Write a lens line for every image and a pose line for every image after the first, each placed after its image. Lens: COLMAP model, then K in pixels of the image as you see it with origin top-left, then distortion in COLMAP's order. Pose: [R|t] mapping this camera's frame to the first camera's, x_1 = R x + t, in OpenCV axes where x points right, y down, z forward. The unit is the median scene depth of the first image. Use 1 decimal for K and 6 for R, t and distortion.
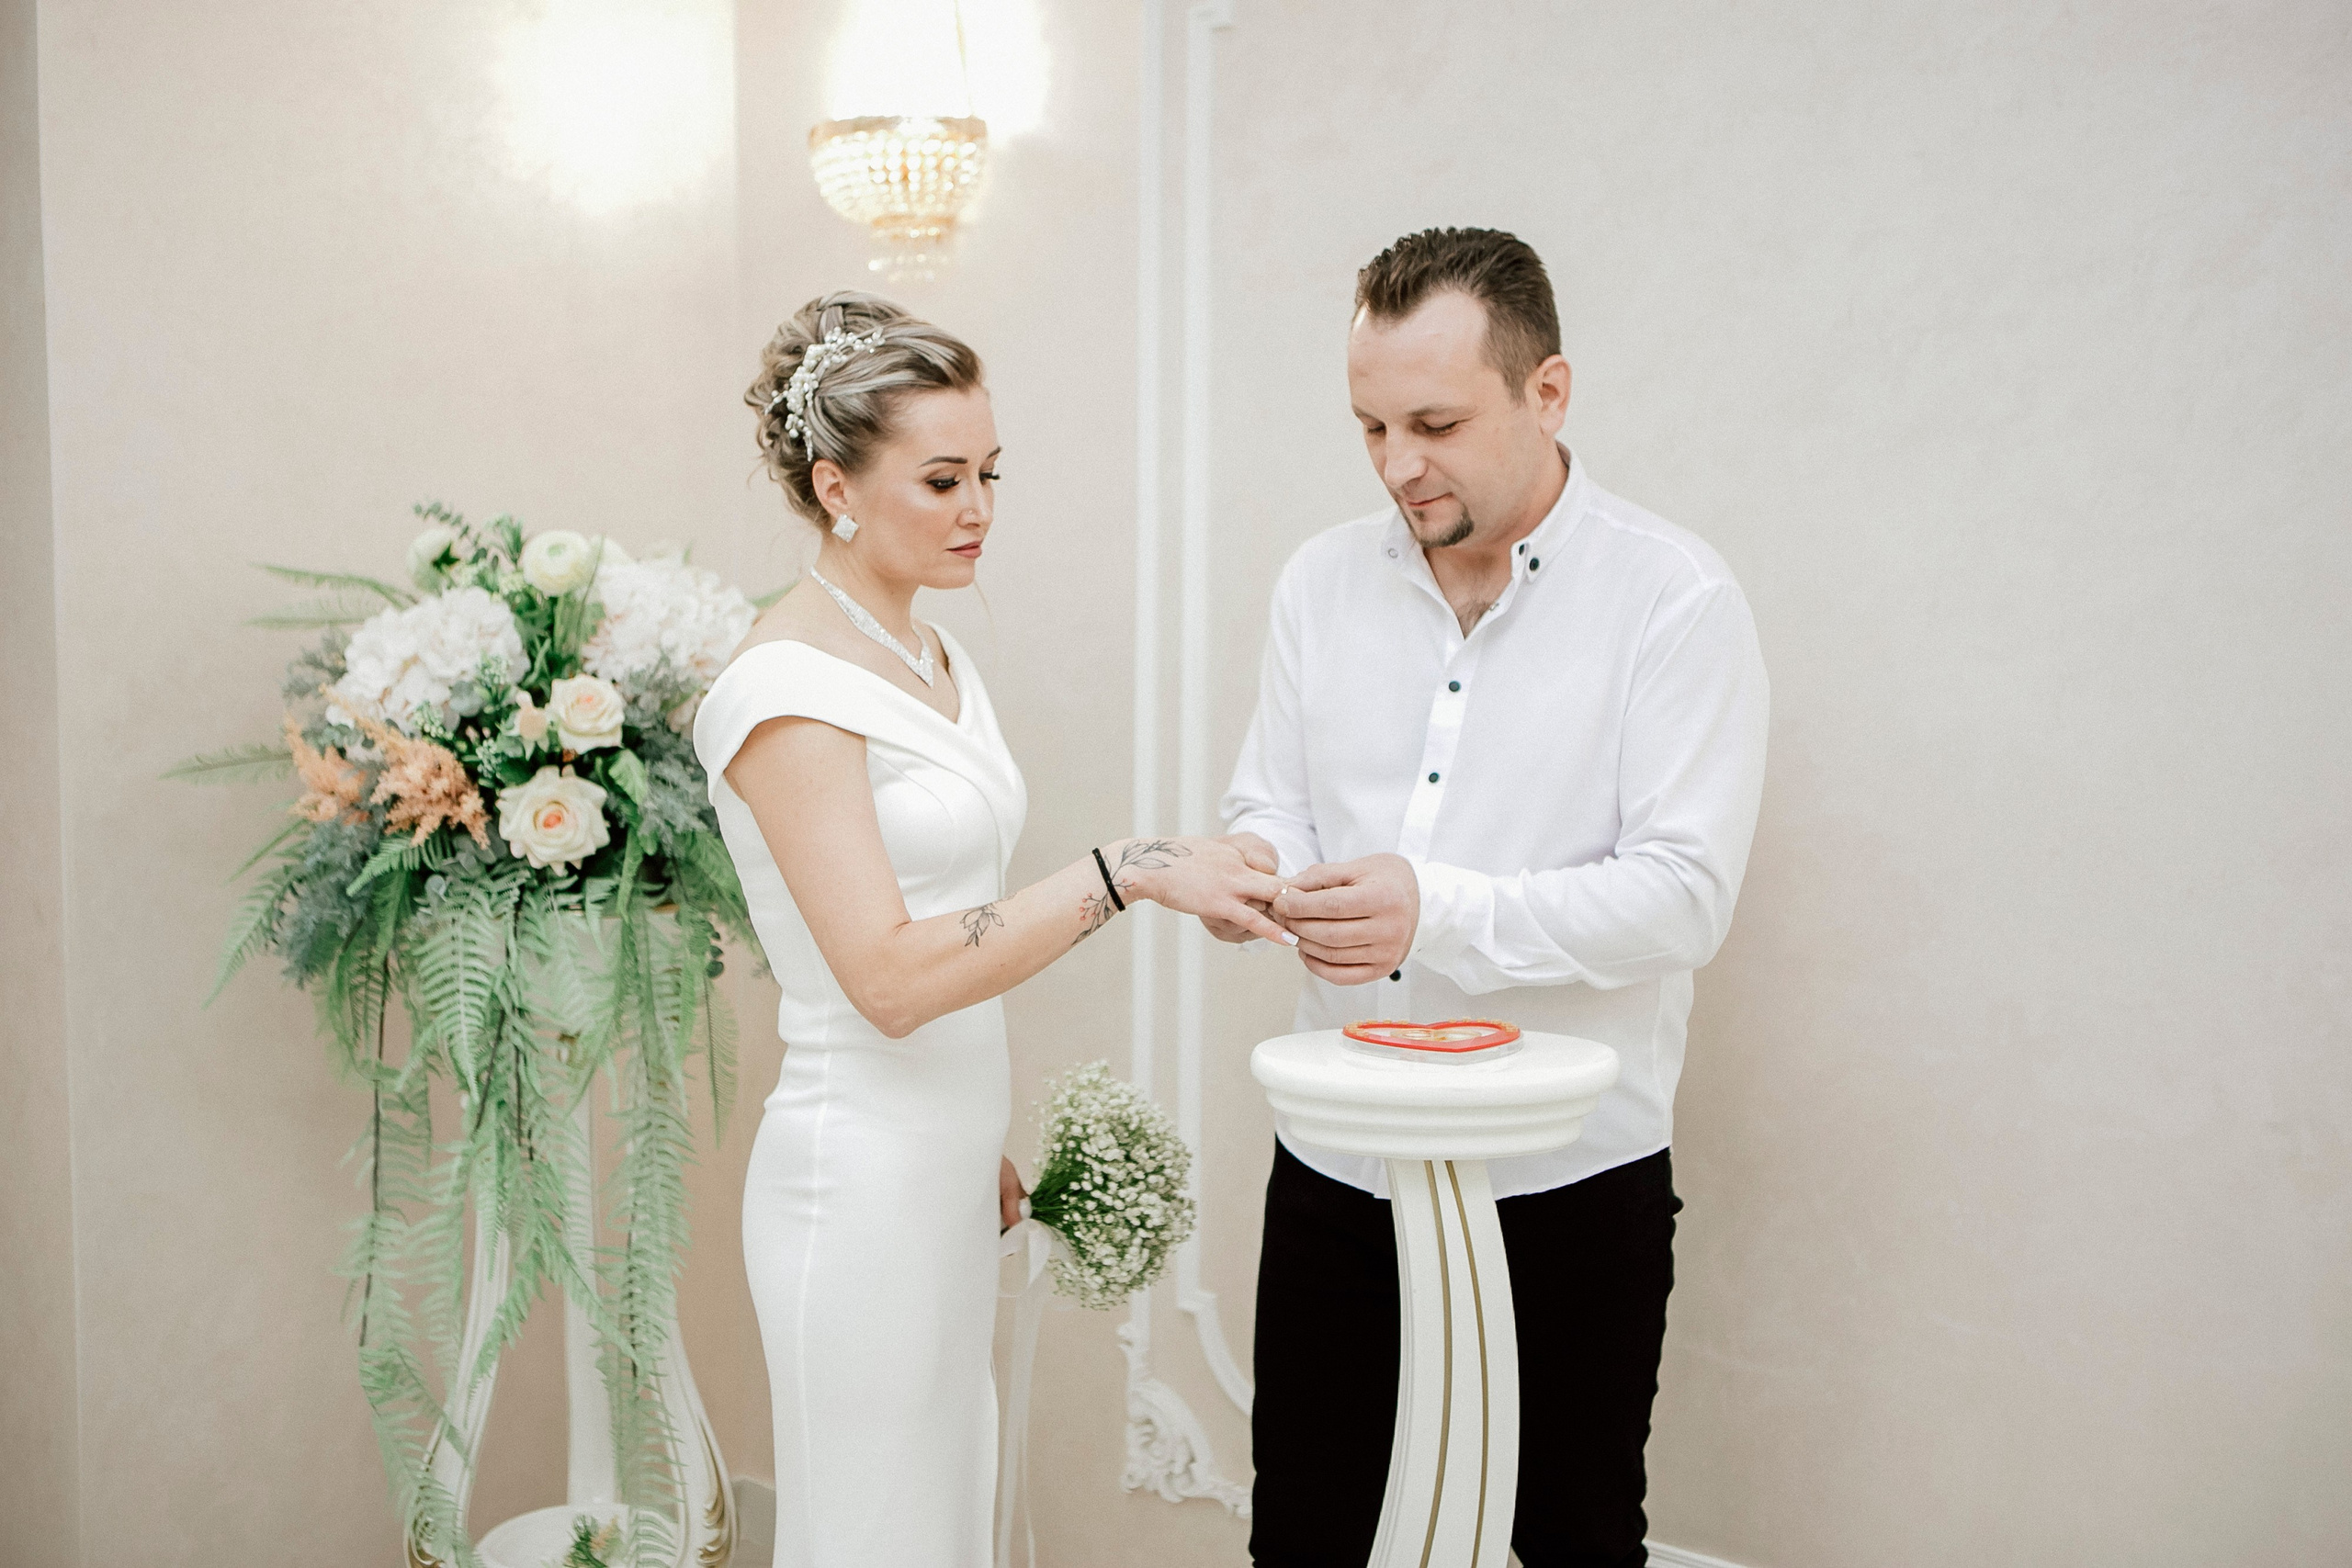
lens RADIAL K [[2459.3, 0, 1183.8], [0, 2459.3, 769.5], [0, 0, 1]] dist [-0.011529, 0.000000]
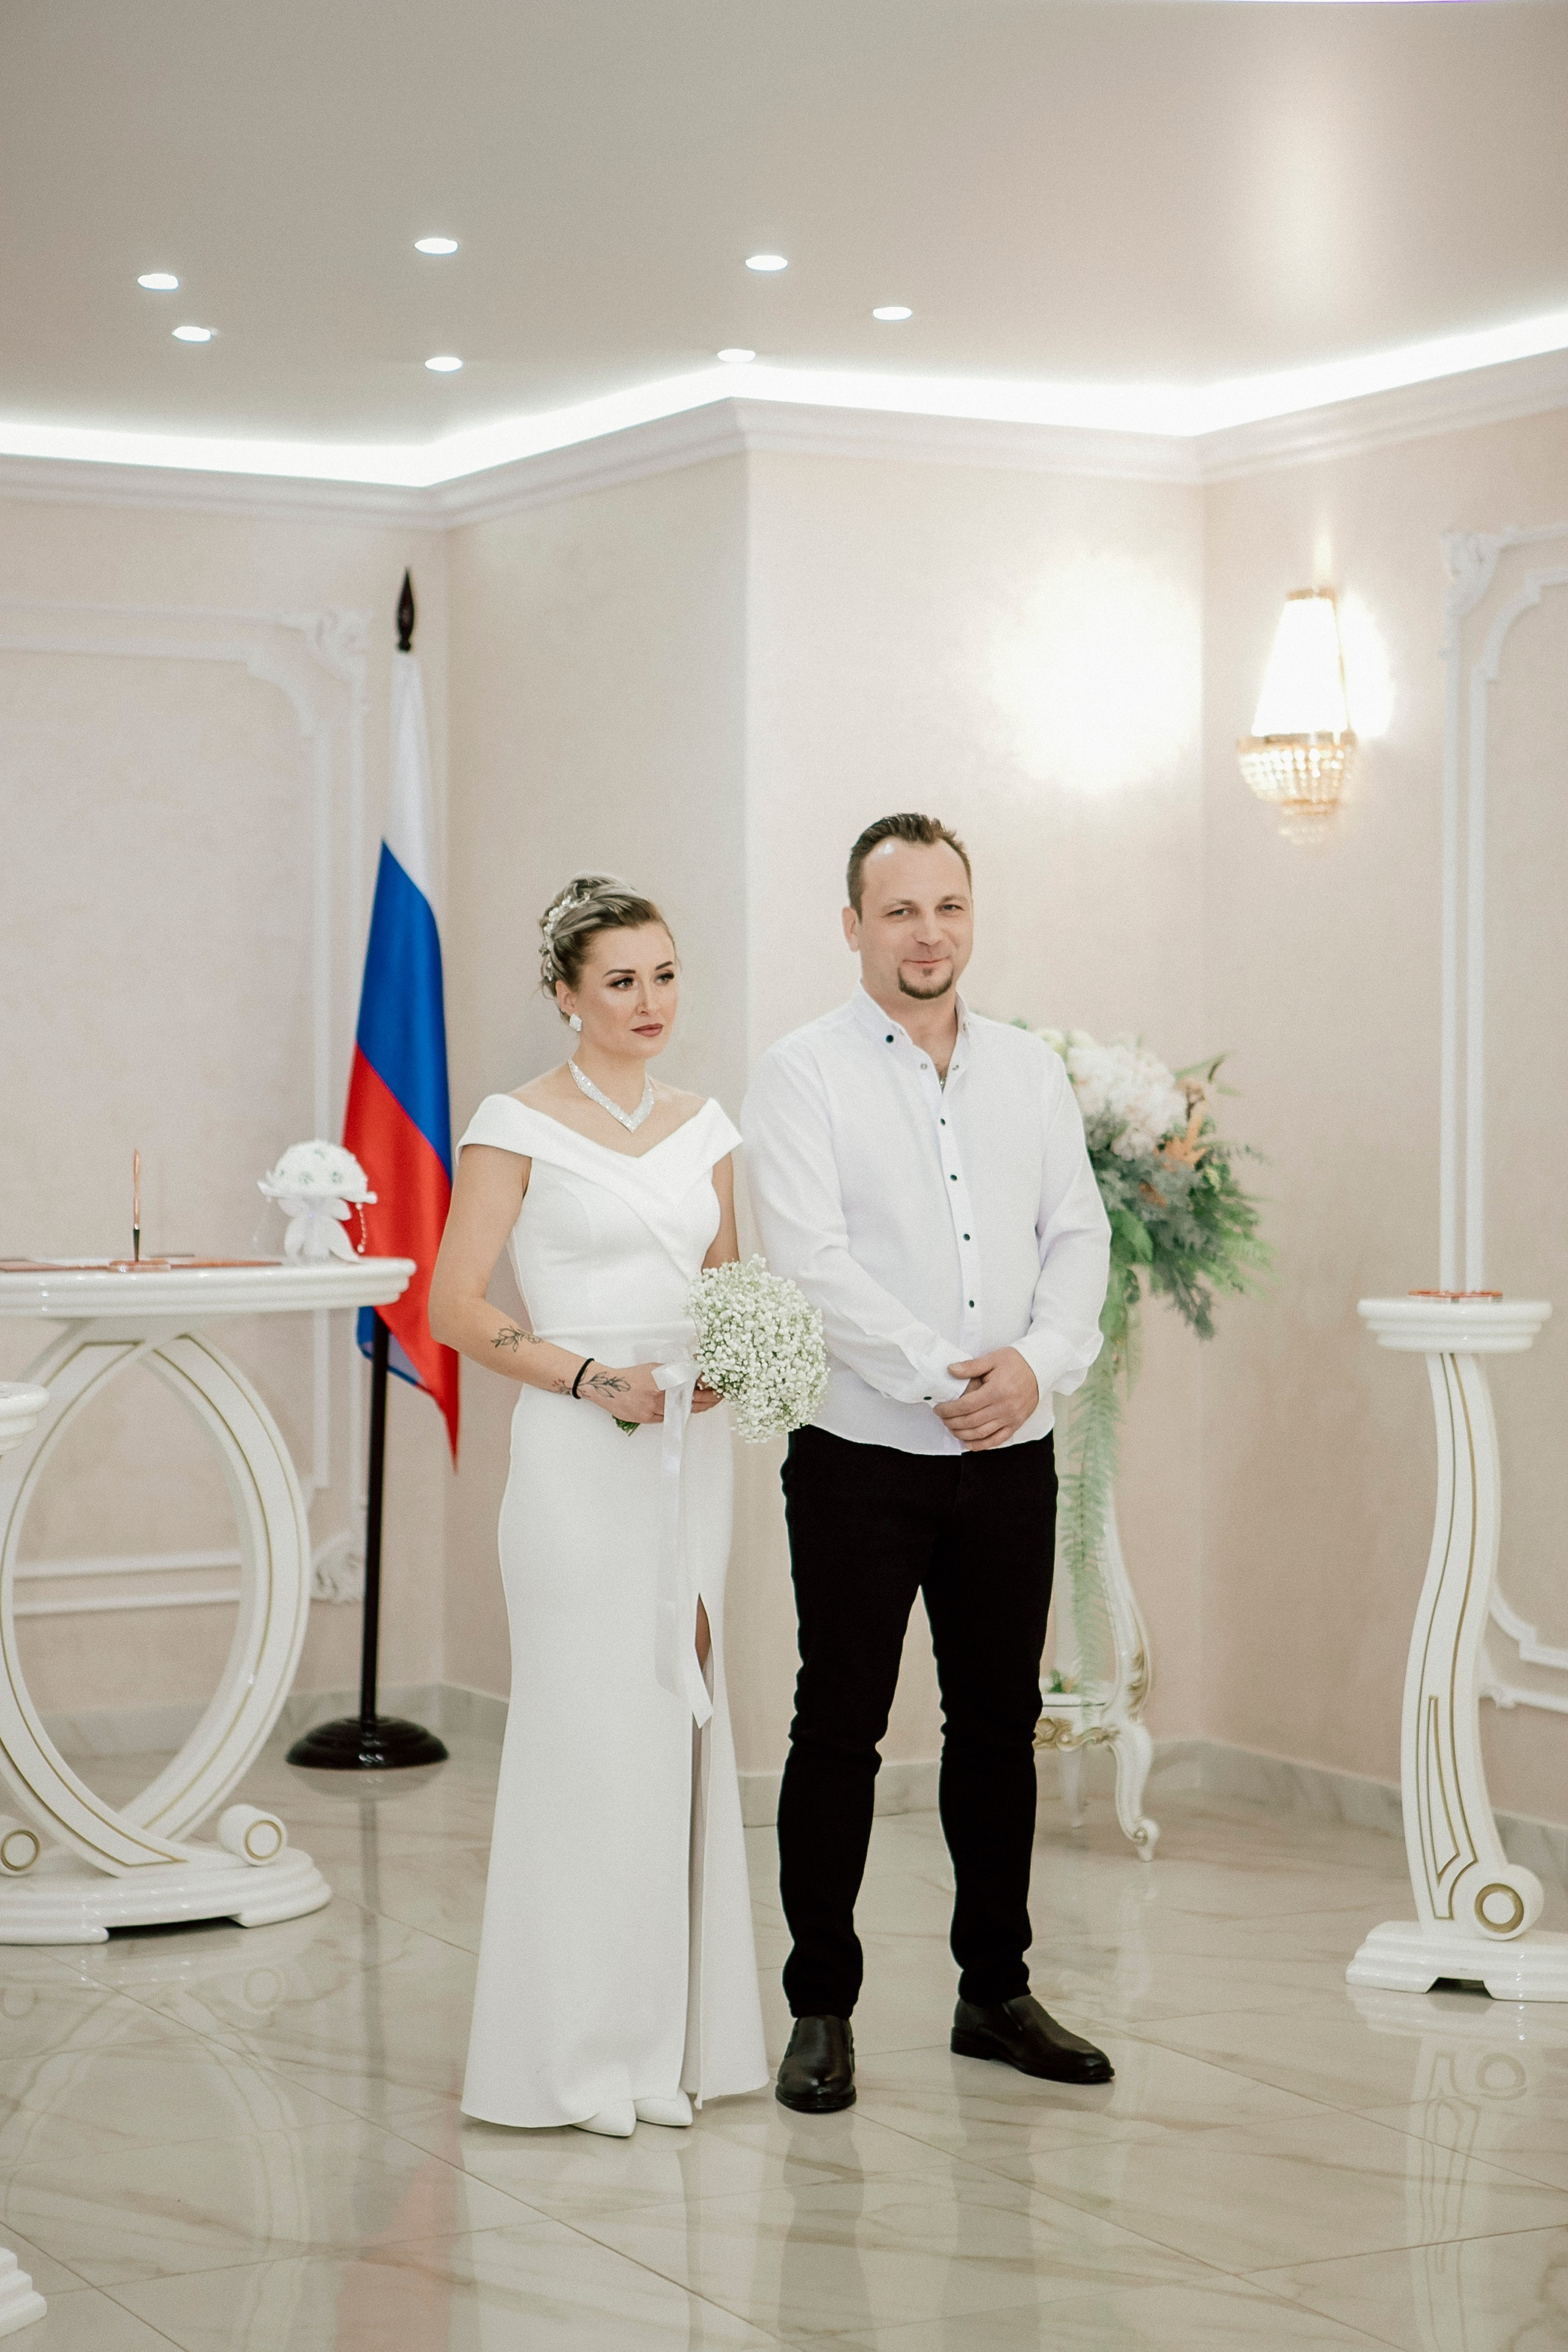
lens RADIAL K [[4058.0, 0, 793.1], [0, 4058.0, 1166.6], [0, 0, 1]] dist [0.034034, 0.000000]
pose [[0.936357, 0.002057, -0.351043, 0.486788], [-0.019473, 0.998747, -0.046089, 0.110903], [0.350508, 0.049992, 0.935224, -1.433867]]
